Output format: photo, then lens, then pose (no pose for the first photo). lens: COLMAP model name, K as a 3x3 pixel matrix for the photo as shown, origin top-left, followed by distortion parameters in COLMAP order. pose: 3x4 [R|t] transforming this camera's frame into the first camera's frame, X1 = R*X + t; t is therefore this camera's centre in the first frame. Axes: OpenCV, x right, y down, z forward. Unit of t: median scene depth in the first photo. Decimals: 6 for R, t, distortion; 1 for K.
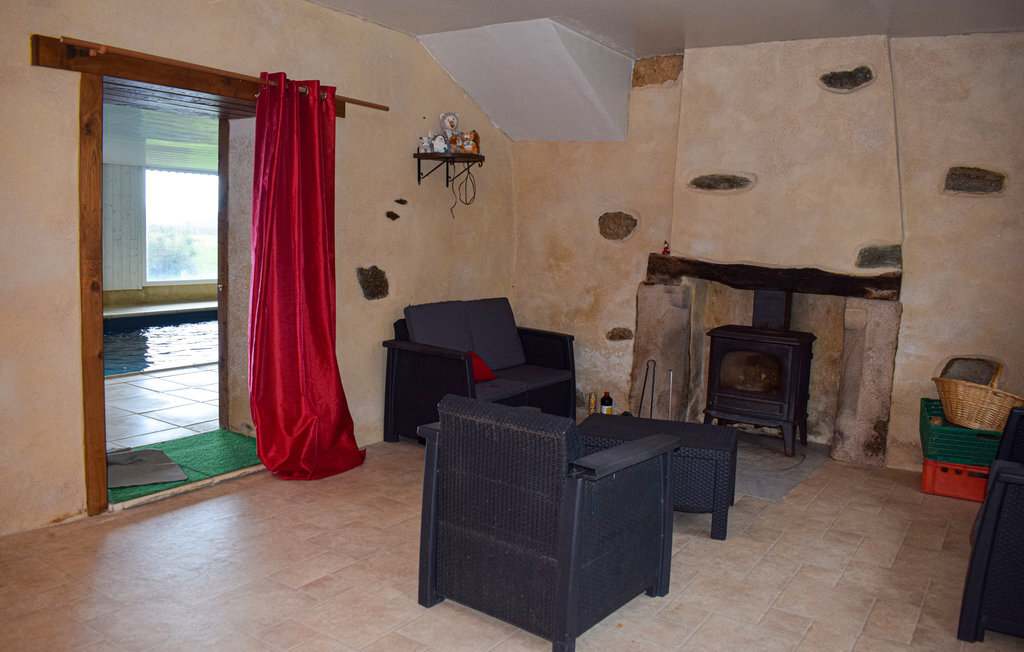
lens RADIAL K [[796.1, 0, 512.0], [0, 796.1, 326.0], [0, 0, 1]] dist [-0.093299, 0.005256]
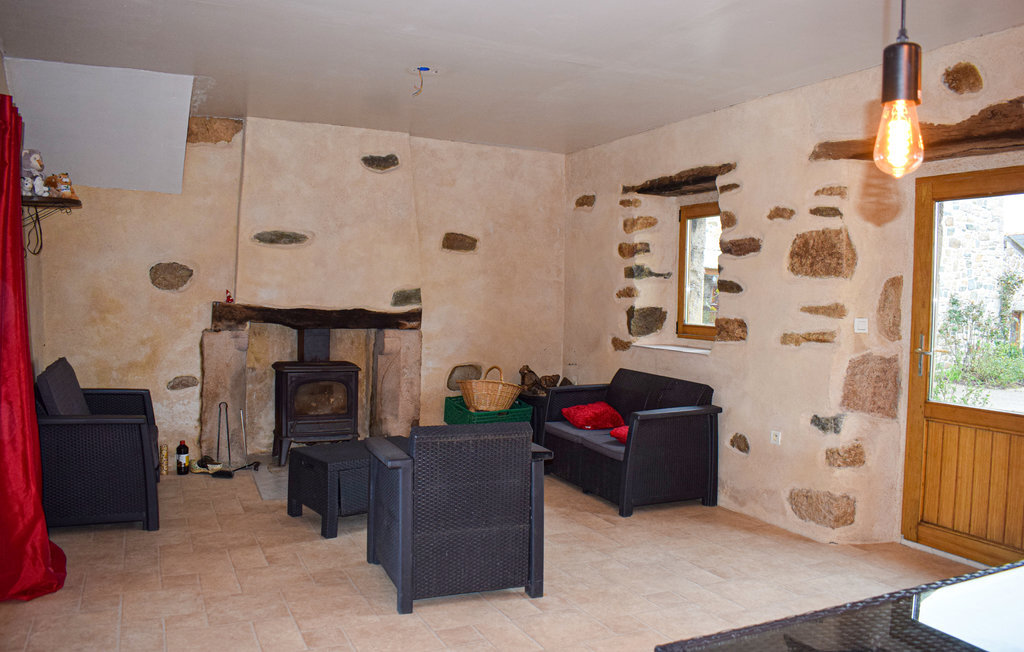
lens RADIAL K [[796.1, 0, 512.0], [0, 796.1, 326.0], [0, 0, 1]] dist [-0.093299, 0.005256]
pose [[0.515480, -0.061579, 0.854686, -0.556808], [0.098667, 0.995046, 0.012183, -0.035920], [-0.851202, 0.078049, 0.519002, 0.131462]]
